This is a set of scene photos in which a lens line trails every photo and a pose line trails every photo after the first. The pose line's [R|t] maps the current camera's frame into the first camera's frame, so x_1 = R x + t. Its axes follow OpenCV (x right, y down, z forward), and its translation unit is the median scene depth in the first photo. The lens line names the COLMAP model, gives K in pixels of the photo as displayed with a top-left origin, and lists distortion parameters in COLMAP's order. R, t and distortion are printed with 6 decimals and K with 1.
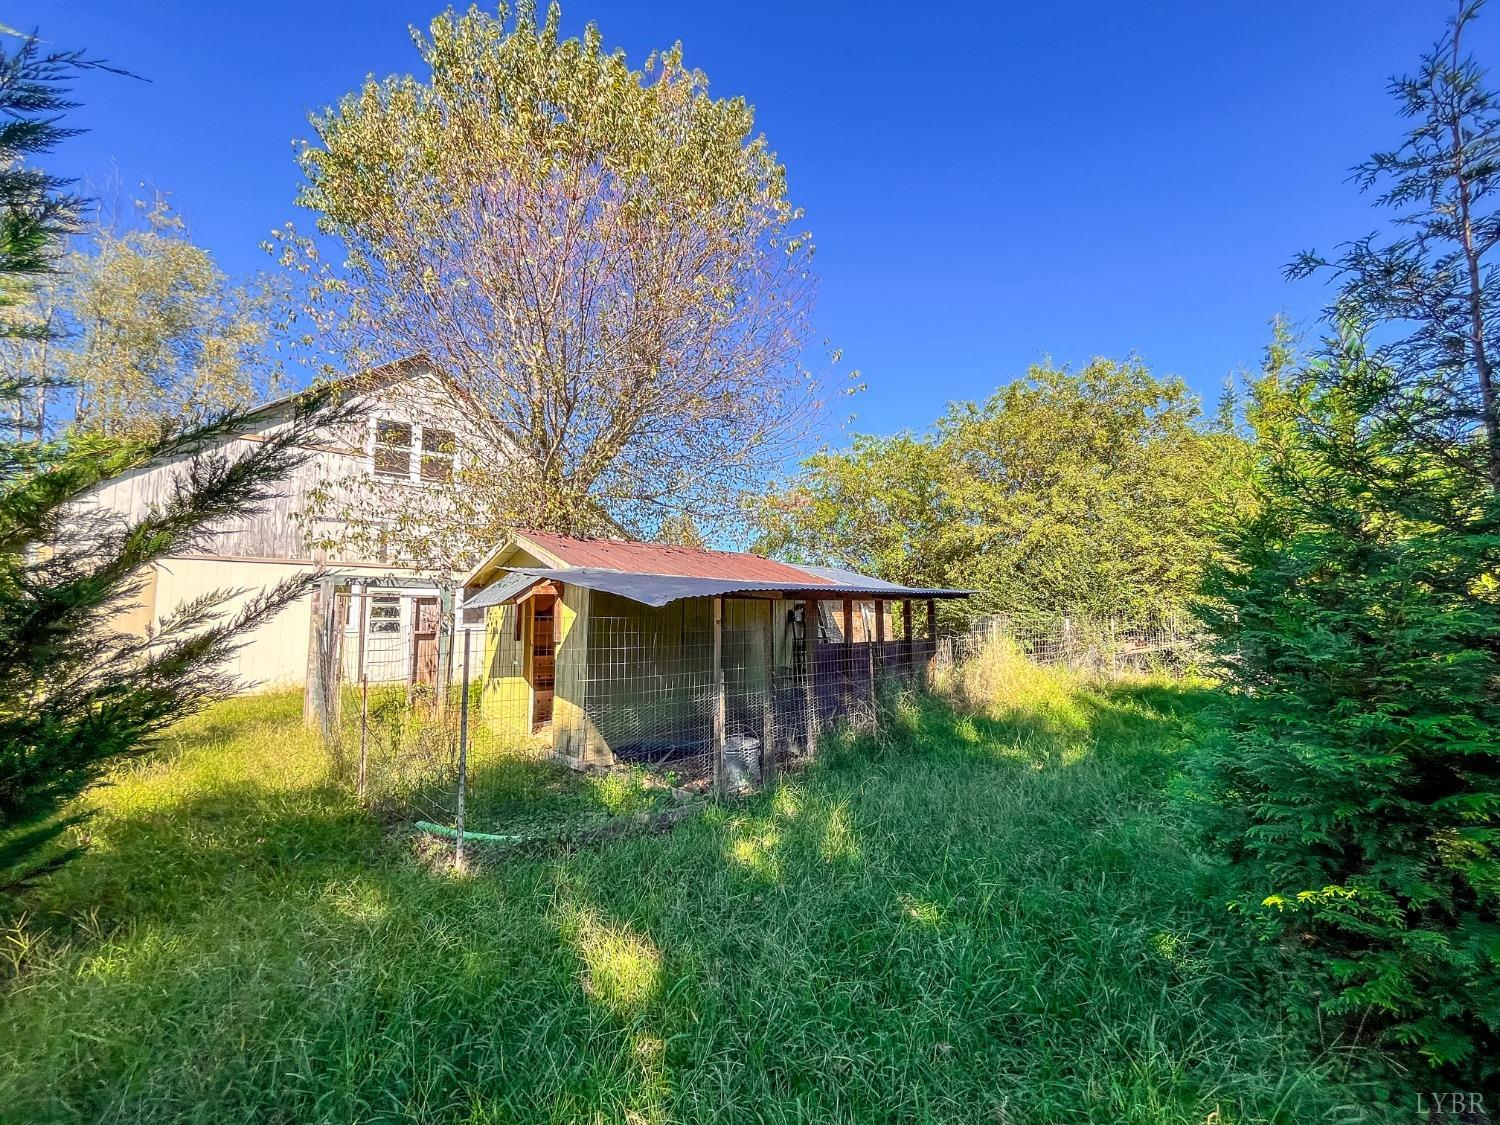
lens RADIAL K [[611.4, 0, 753.7], [0, 611.4, 568.5], [0, 0, 1]] dist [-0.003979, -0.000111]
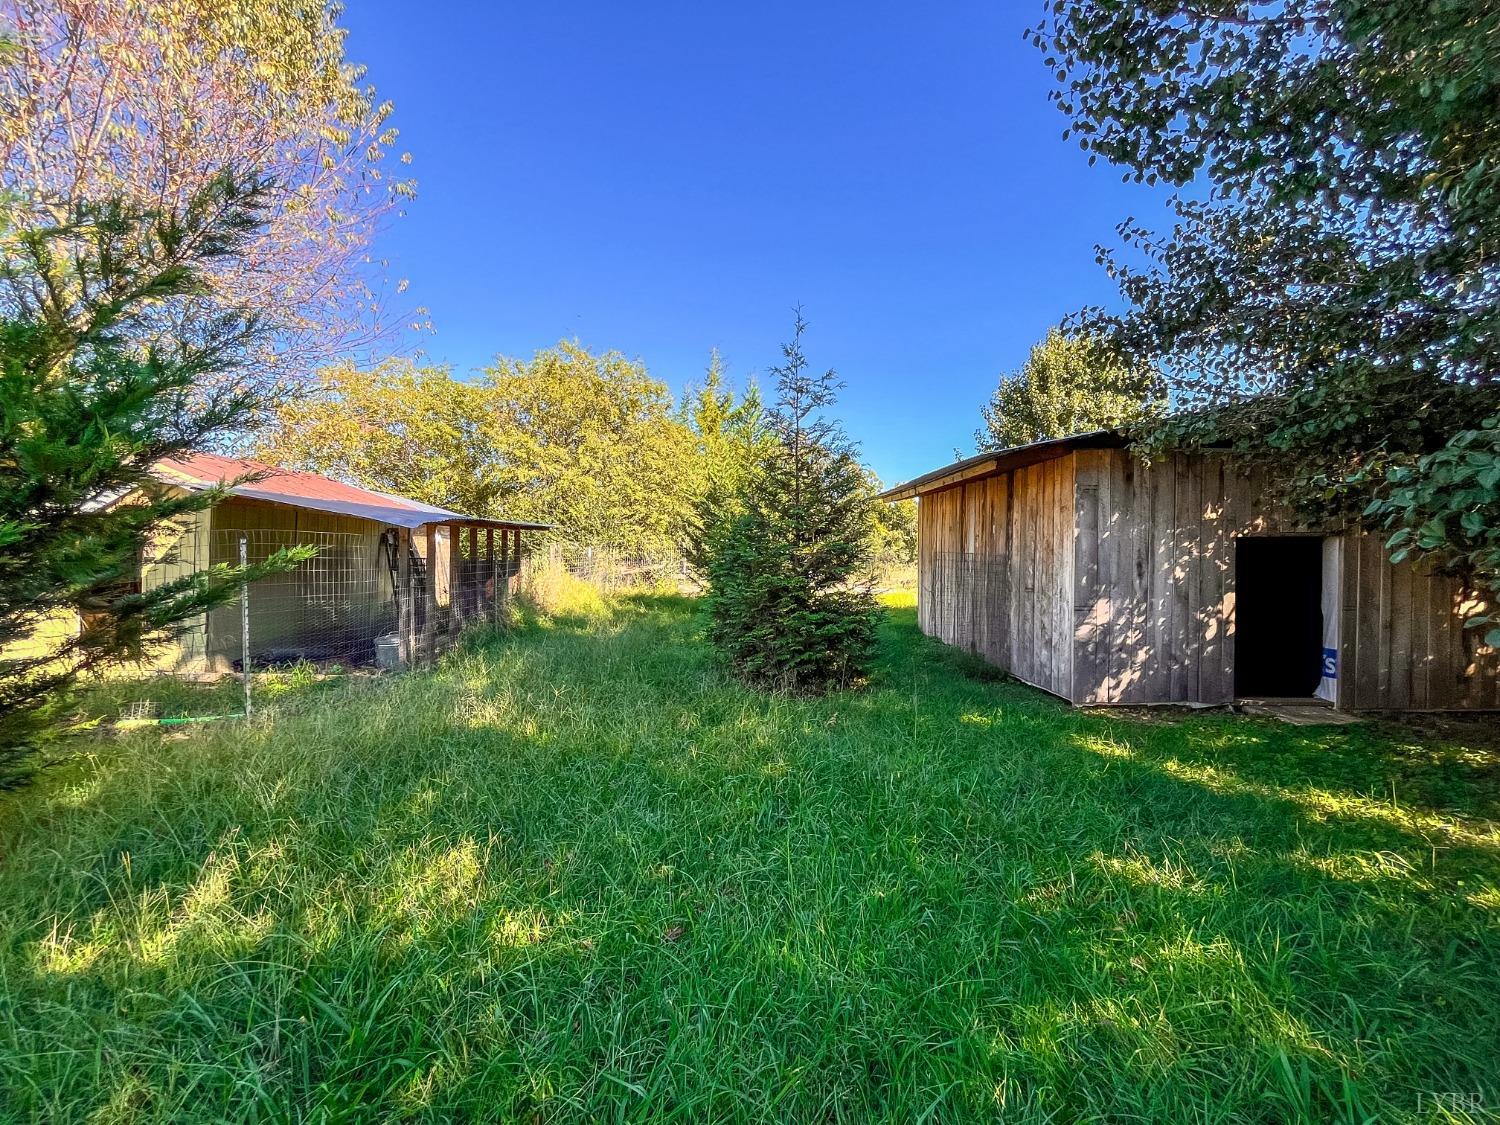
lens RADIAL K [[611.4, 0, 750.2], [0, 611.4, 562.8], [0, 0, 1]] dist [-0.003979, -0.000111]
pose [[0.688055, 0.006280, 0.725632, -0.208786], [-0.079991, 0.994525, 0.067241, -0.004865], [-0.721237, -0.104310, 0.684790, -0.177444]]
